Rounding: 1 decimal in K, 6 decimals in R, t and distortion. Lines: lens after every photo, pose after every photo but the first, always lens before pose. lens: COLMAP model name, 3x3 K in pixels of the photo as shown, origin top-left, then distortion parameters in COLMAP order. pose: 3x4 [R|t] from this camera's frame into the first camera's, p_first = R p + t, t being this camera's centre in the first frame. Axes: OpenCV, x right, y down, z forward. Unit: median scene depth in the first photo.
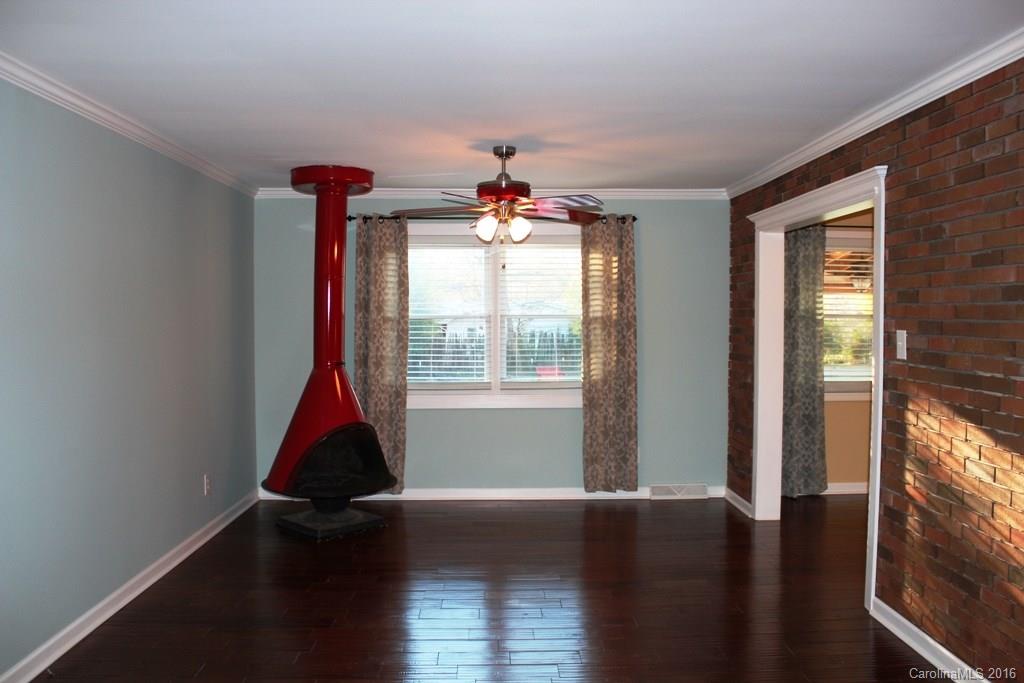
lens RADIAL K [[846.9, 0, 532.4], [0, 846.9, 348.5], [0, 0, 1]] dist [-0.136395, 0.069984]
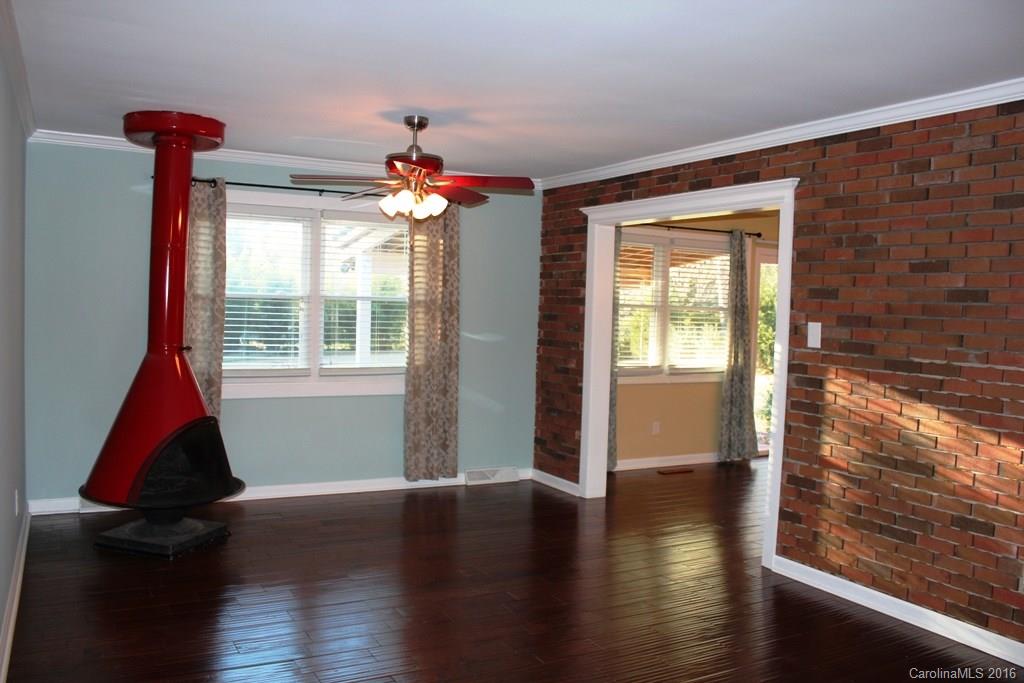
lens RADIAL K [[846.9, 0, 516.9], [0, 846.9, 341.0], [0, 0, 1]] dist [-0.136395, 0.069984]
pose [[0.894056, 0.007631, 0.447890, -0.283510], [-0.012608, 0.999887, 0.008132, -0.000179], [-0.447778, -0.012917, 0.894052, 0.090975]]
